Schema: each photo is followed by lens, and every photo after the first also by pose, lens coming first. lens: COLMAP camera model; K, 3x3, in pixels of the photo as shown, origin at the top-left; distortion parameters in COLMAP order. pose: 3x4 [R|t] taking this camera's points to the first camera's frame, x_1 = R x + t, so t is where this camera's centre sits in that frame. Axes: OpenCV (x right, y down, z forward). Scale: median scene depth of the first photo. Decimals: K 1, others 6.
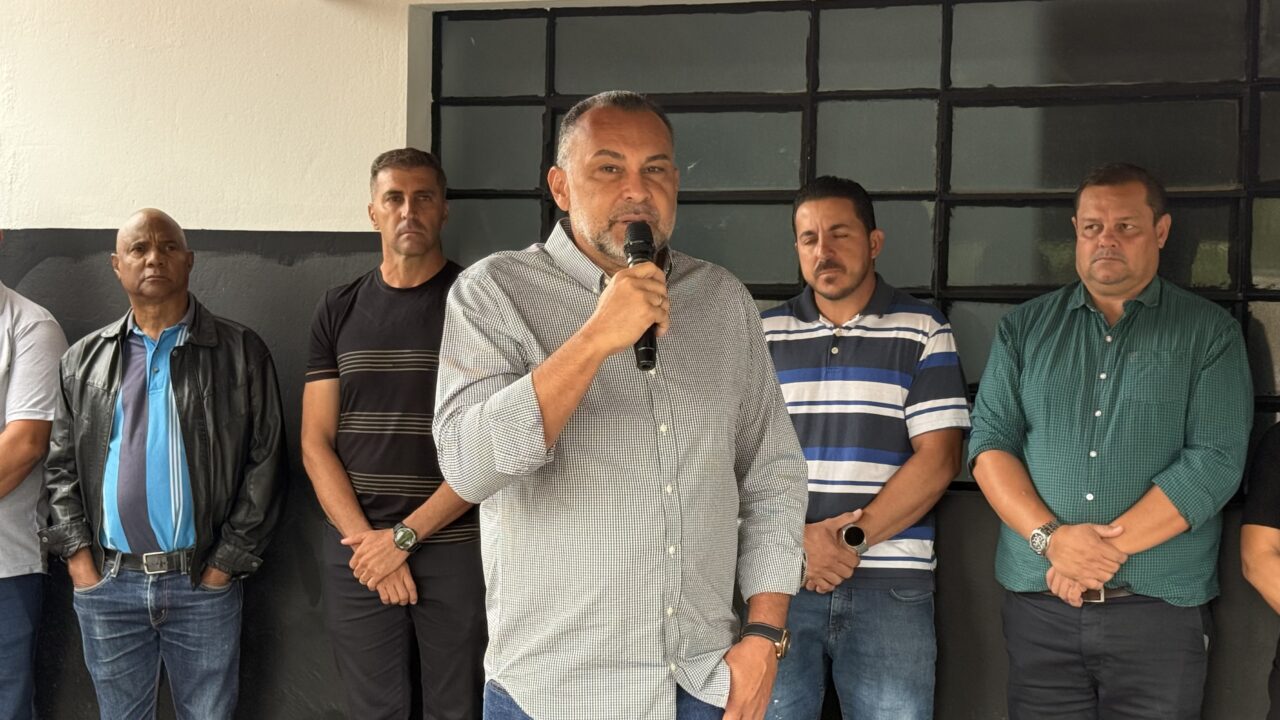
lens RADIAL K [[1927.1, 0, 635.5], [0, 1927.1, 368.9], [0, 0, 1]] dist [-0.027101, 0.000000]
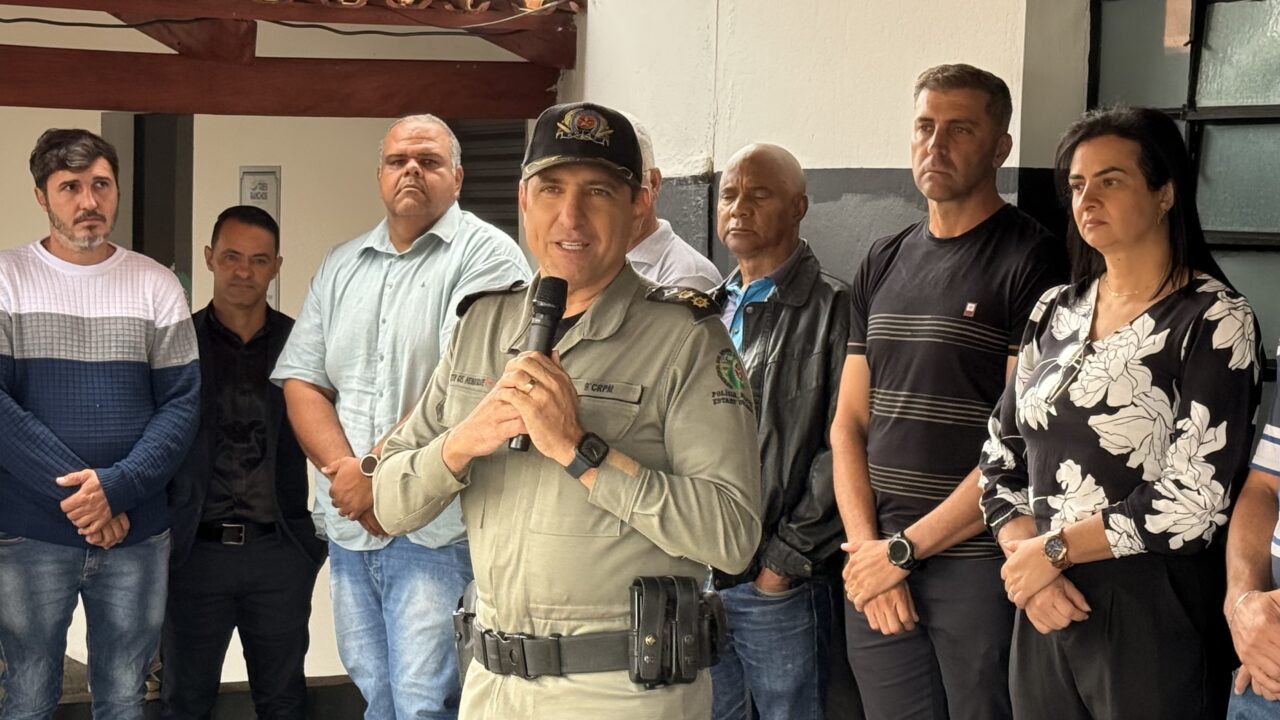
lens RADIAL K [[2707.4, 0, 610.0], [0, 2707.4, 335.4], [0, 0, 1]] dist [0.221045, 0.000000]
pose [[0.699079, 0.028291, -0.714485, 0.584926], [-0.030942, 0.999478, 0.009302, -0.008859], [0.714375, 0.015605, 0.699589, 0.112240]]
